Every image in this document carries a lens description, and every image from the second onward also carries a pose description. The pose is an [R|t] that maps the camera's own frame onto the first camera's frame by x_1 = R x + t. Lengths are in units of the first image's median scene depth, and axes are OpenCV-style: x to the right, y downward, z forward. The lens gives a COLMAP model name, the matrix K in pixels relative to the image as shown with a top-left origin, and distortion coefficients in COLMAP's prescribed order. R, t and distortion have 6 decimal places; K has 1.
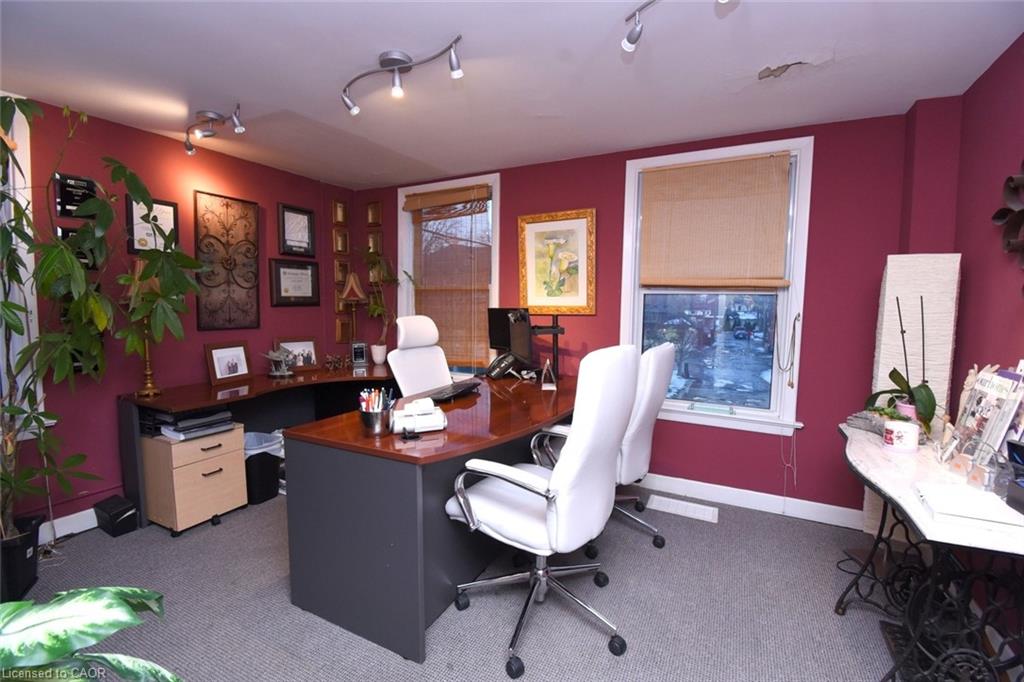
lens RADIAL K [[450.0, 0, 507.2], [0, 450.0, 338.8], [0, 0, 1]] dist [0.020686, -0.026336]
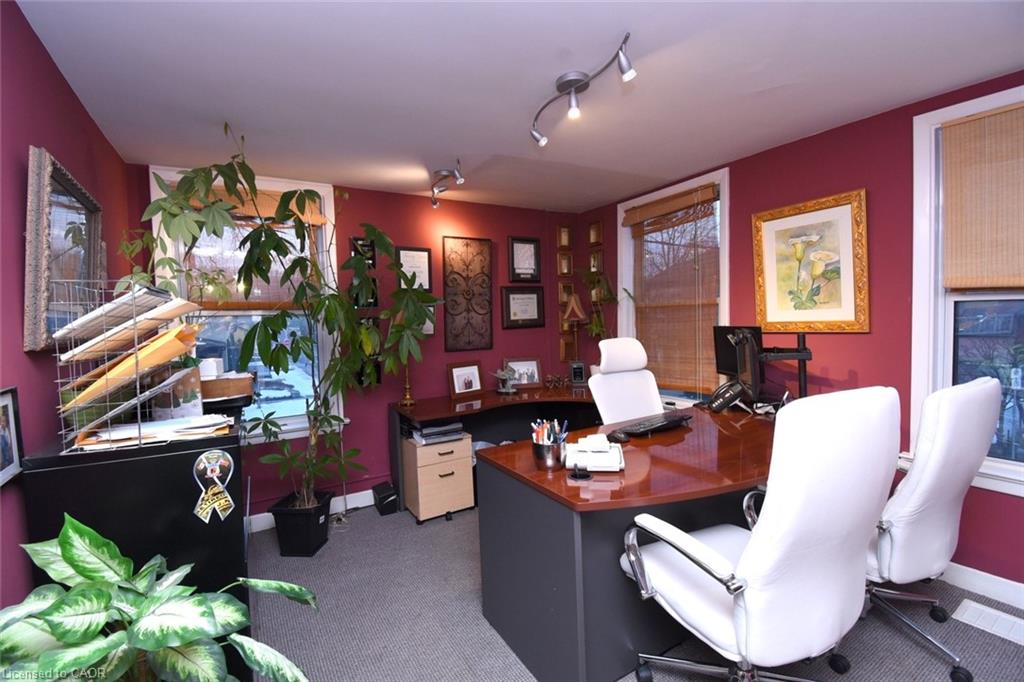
lens RADIAL K [[450.0, 0, 507.2], [0, 450.0, 338.8], [0, 0, 1]] dist [0.020686, -0.026336]
pose [[0.848311, -0.009472, -0.529413, 0.098929], [-0.004199, 0.999688, -0.024613, -0.026543], [0.529481, 0.023102, 0.848007, 0.079287]]
